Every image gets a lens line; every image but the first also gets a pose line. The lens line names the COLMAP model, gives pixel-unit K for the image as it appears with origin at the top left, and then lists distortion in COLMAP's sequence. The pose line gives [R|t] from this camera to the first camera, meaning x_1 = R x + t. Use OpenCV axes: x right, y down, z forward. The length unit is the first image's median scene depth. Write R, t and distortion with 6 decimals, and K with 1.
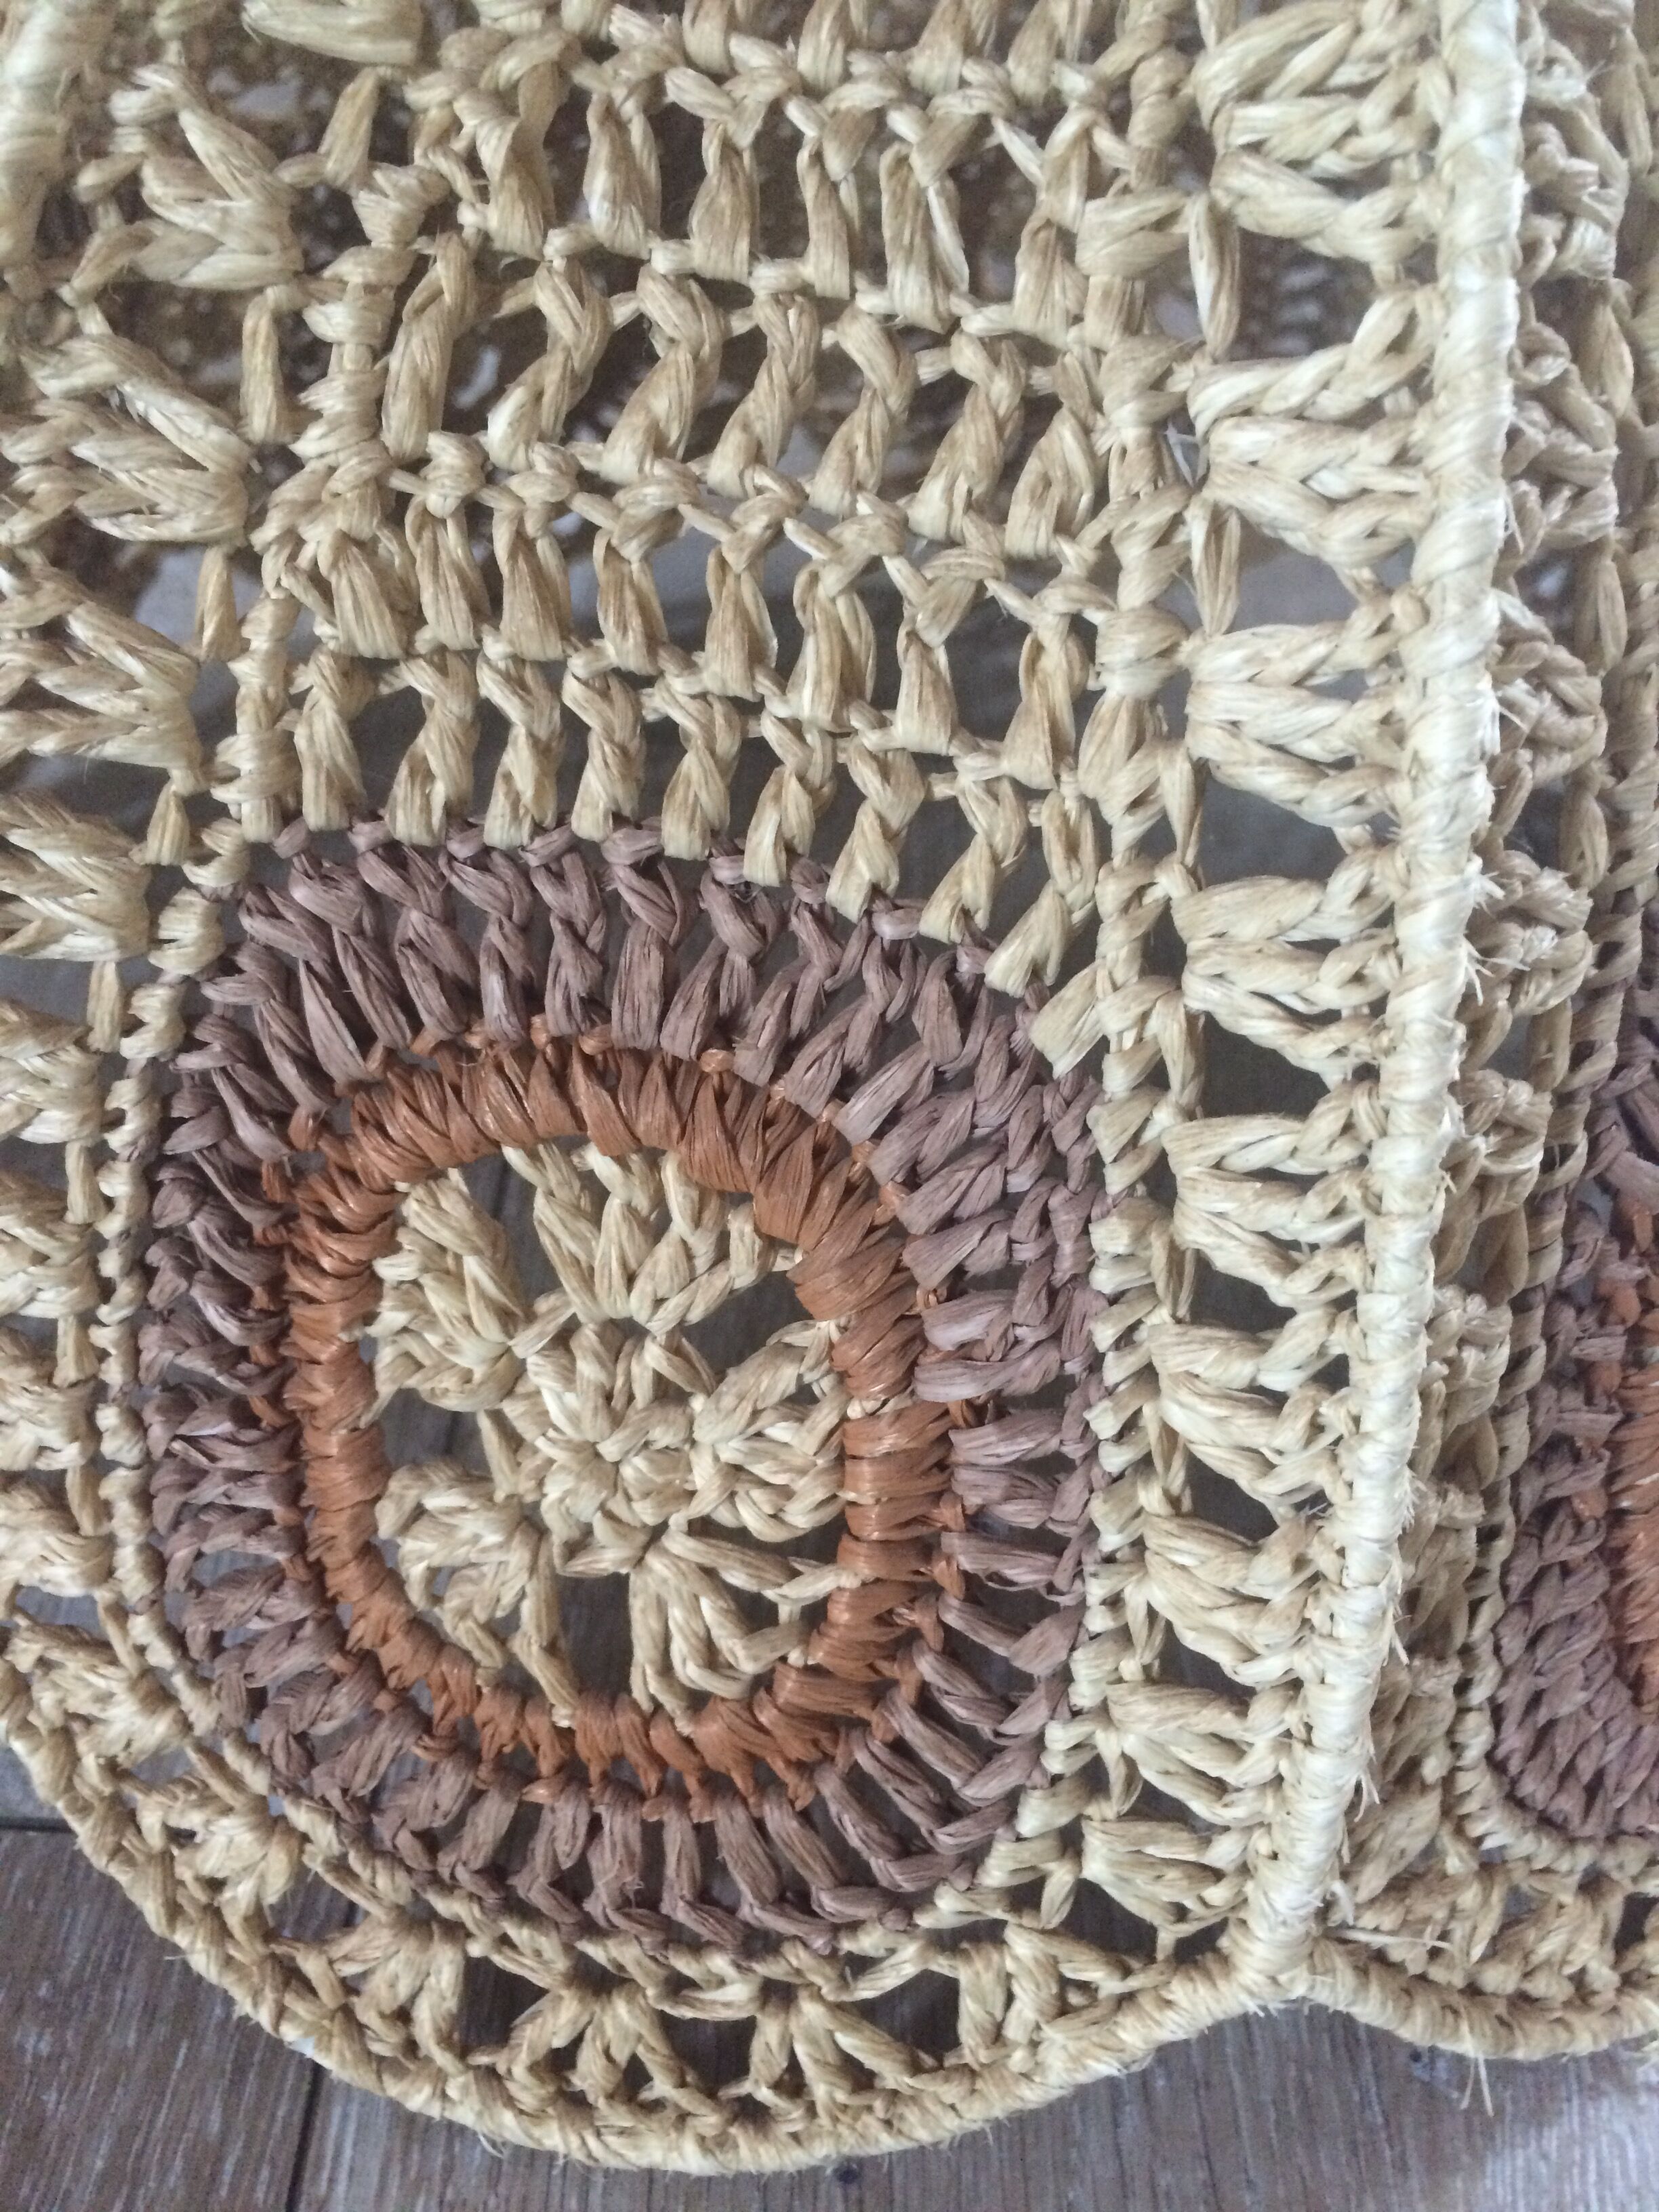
lens RADIAL K [[1866.4, 0, 829.5], [0, 1866.4, 1106.0], [0, 0, 1]] dist [0.052783, -0.096144]
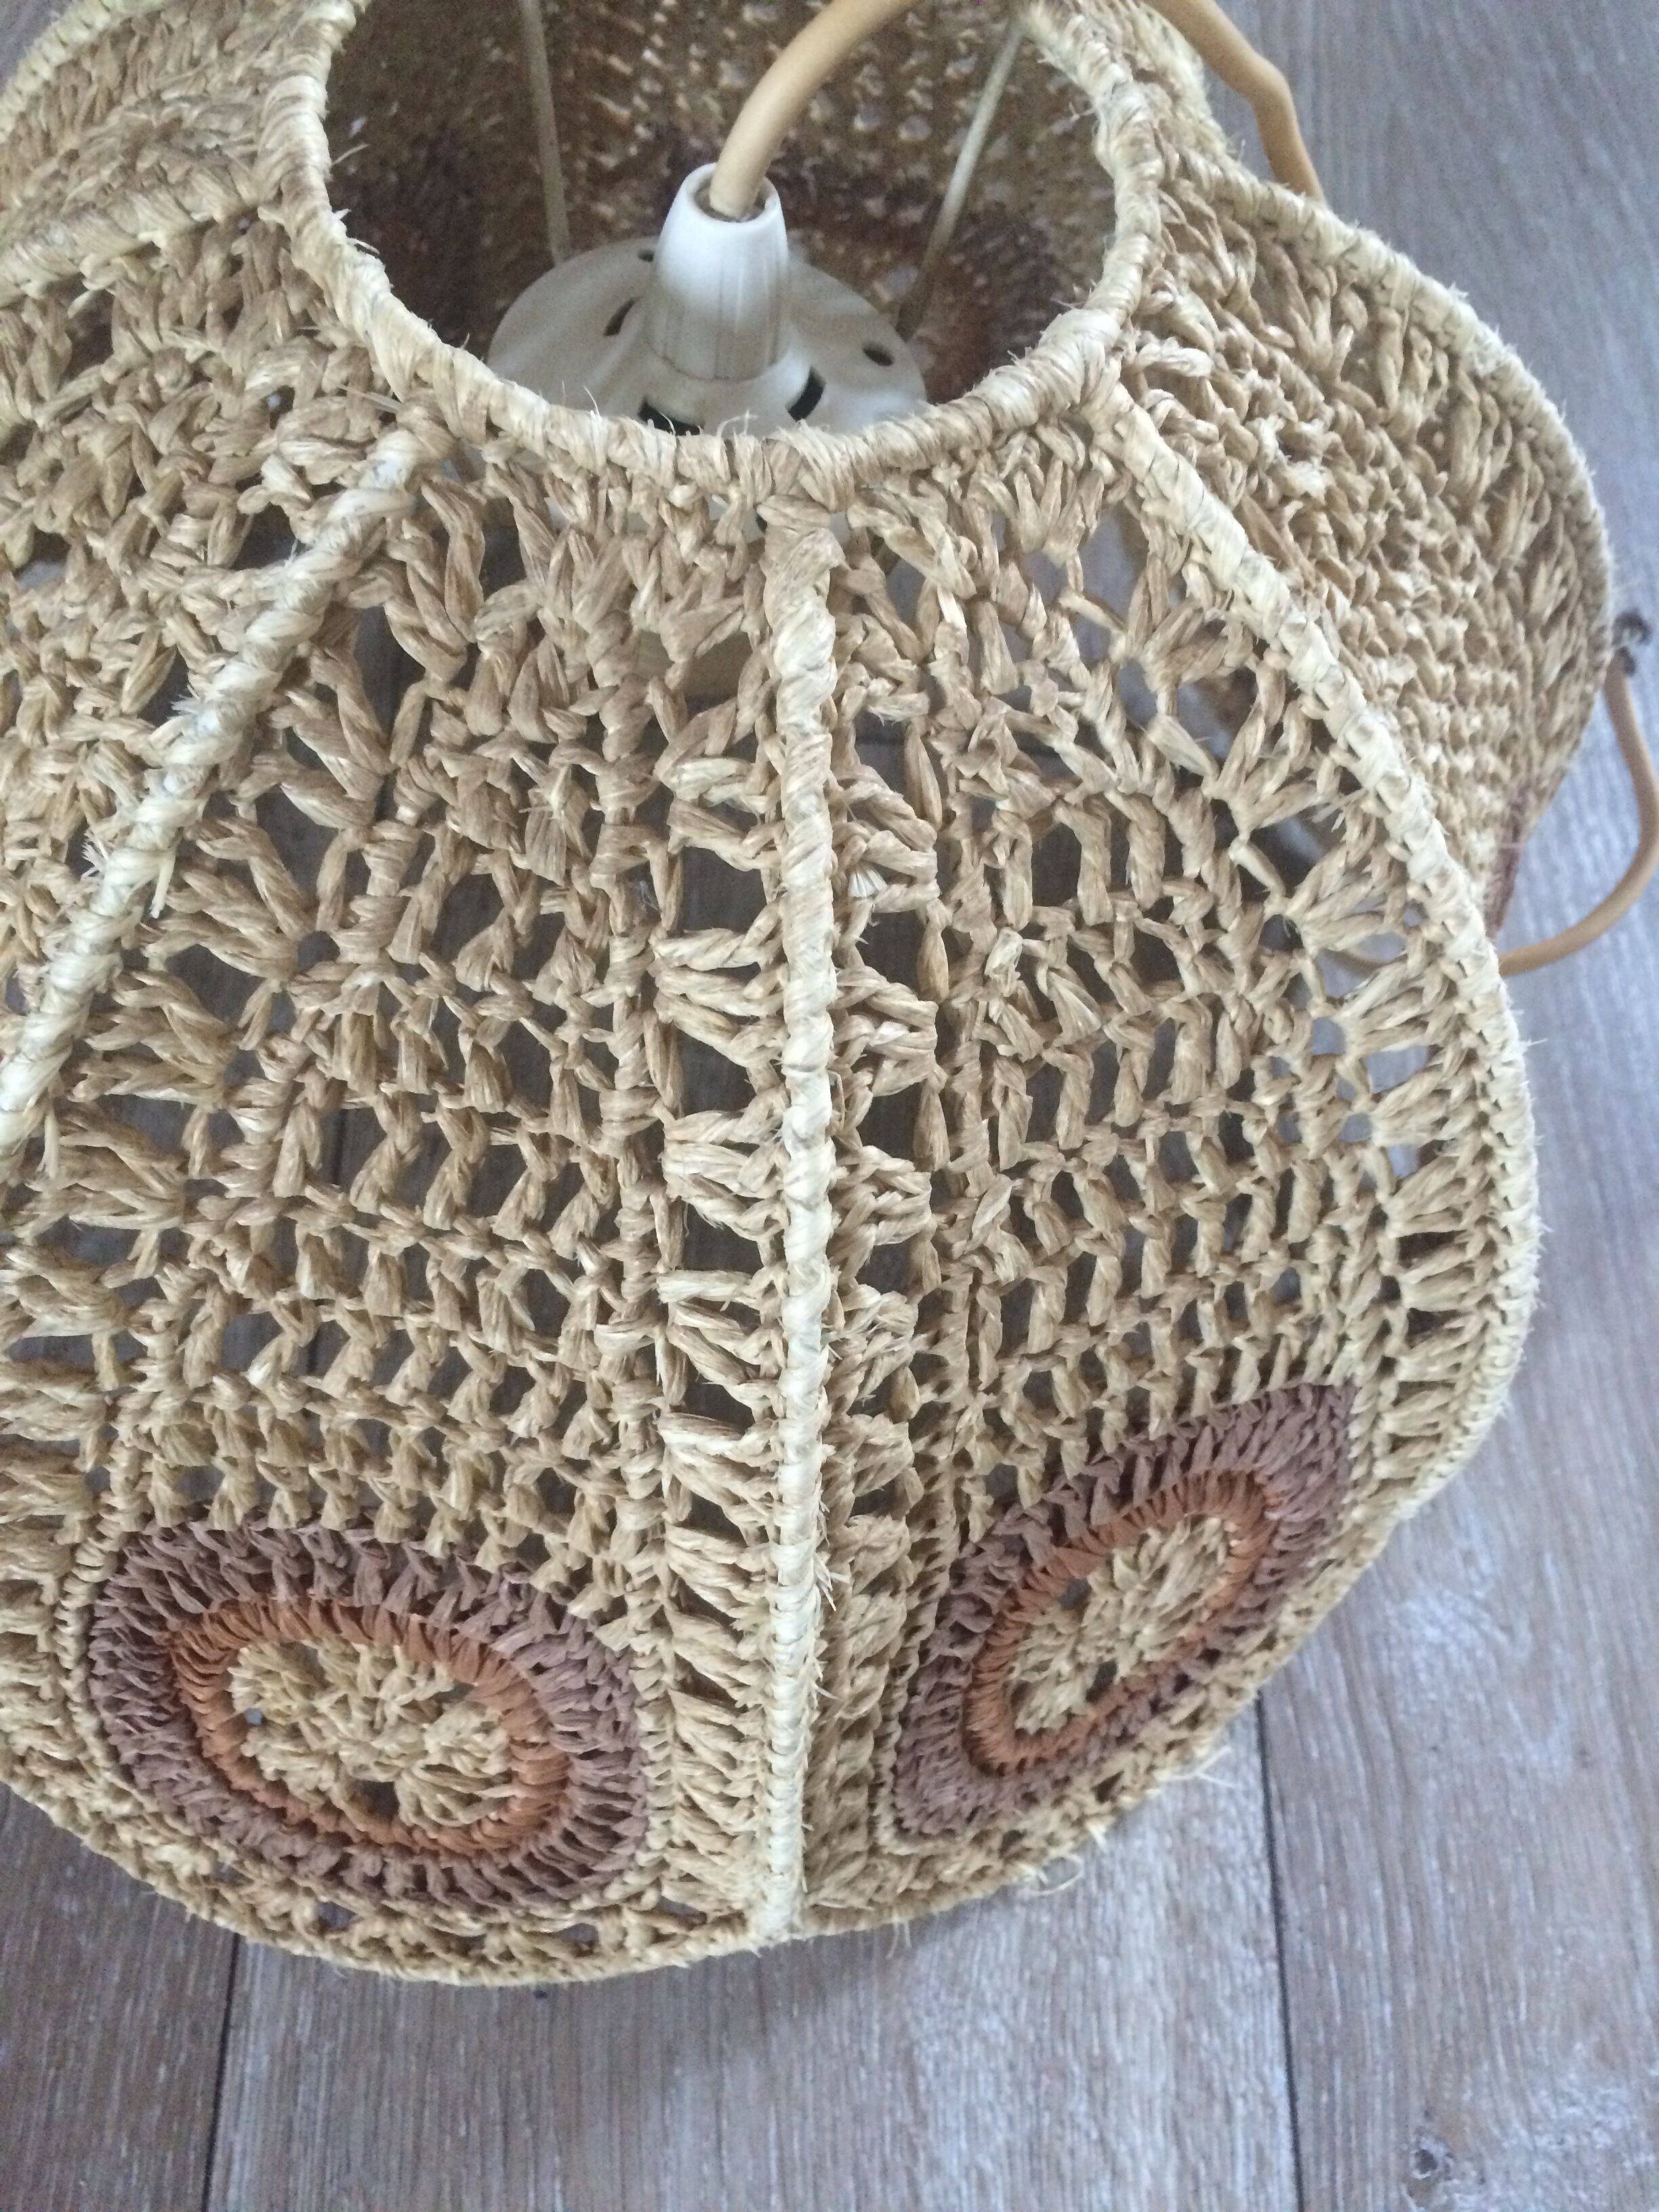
lens RADIAL K [[1866.4, 0, 829.5], [0, 1866.4, 1106.0], [0, 0, 1]] dist [0.052783, -0.096144]
pose [[0.998613, 0.018521, 0.049282, 0.213545], [-0.036443, 0.918746, 0.393164, -1.097060], [-0.037995, -0.394415, 0.918147, -0.388261]]
